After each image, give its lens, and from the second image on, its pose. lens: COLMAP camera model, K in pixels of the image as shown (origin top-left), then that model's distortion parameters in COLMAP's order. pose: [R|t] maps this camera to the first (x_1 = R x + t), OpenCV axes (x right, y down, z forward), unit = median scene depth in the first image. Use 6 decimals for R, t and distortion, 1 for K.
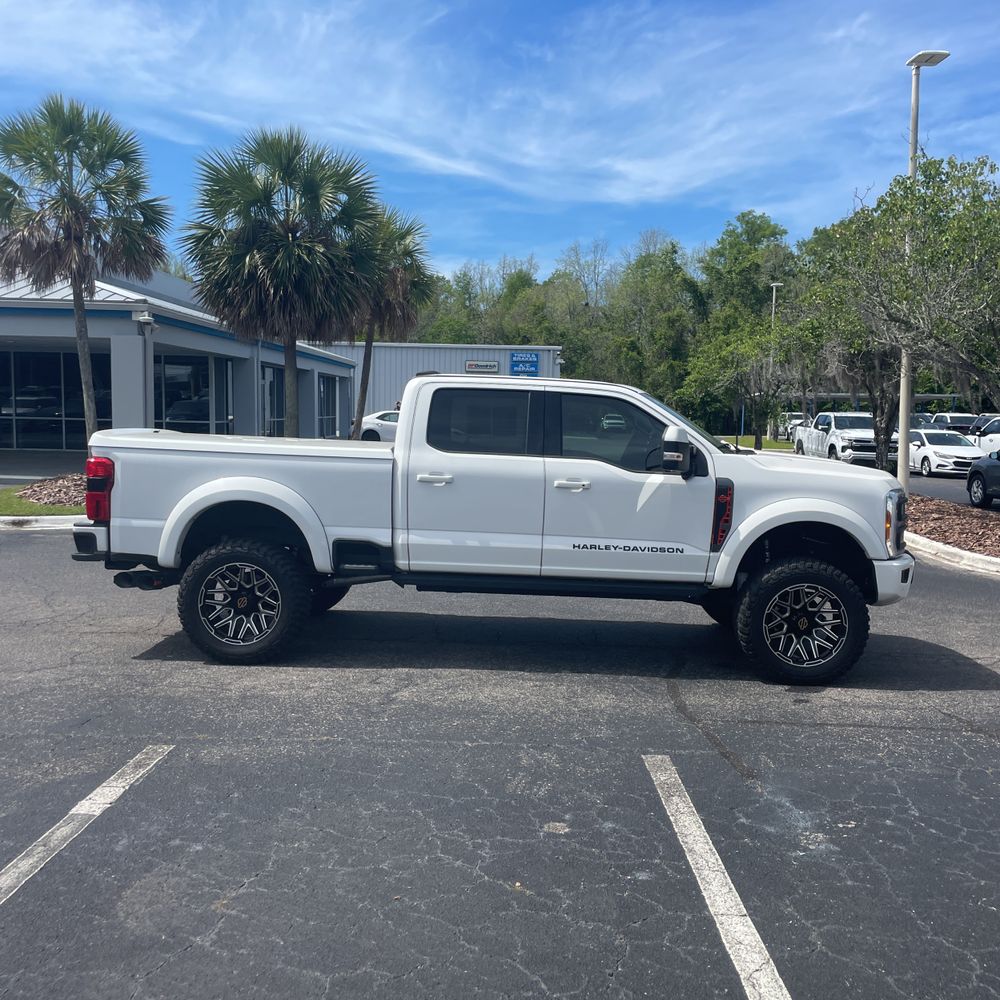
lens RADIAL K [[1017.2, 0, 504.3], [0, 1017.2, 481.4], [0, 0, 1]] dist [0.091956, -0.135822]
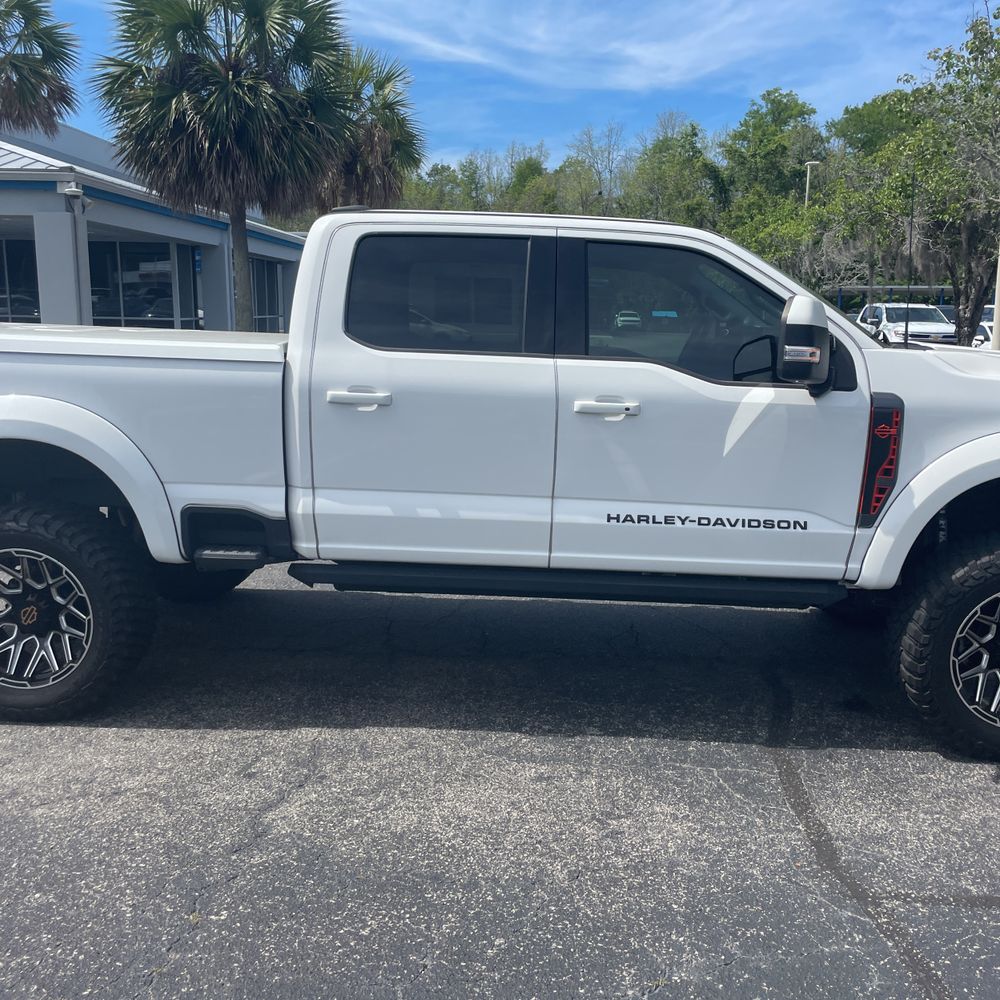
lens RADIAL K [[1013.9, 0, 498.8], [0, 1013.9, 482.5], [0, 0, 1]] dist [0.086126, -0.123676]
pose [[0.999861, -0.004345, -0.016108, 0.016672], [0.005904, 0.995163, 0.098061, -0.010503], [0.015604, -0.098142, 0.995050, 0.437282]]
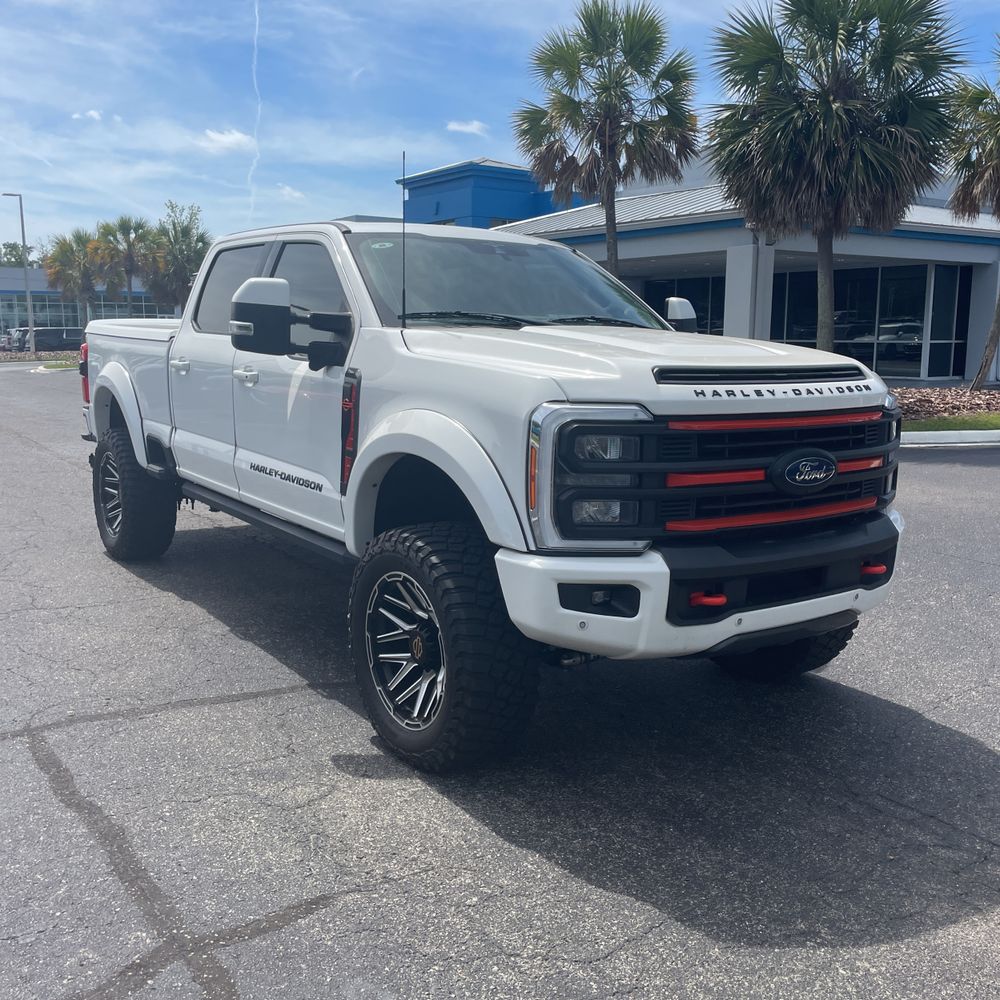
lens RADIAL K [[1013.9, 0, 498.8], [0, 1013.9, 482.5], [0, 0, 1]] dist [0.086126, -0.123676]
pose [[0.601925, 0.098565, -0.792446, 0.703908], [-0.046775, 0.995001, 0.088230, 0.006100], [0.797181, -0.016041, 0.603527, 0.703114]]
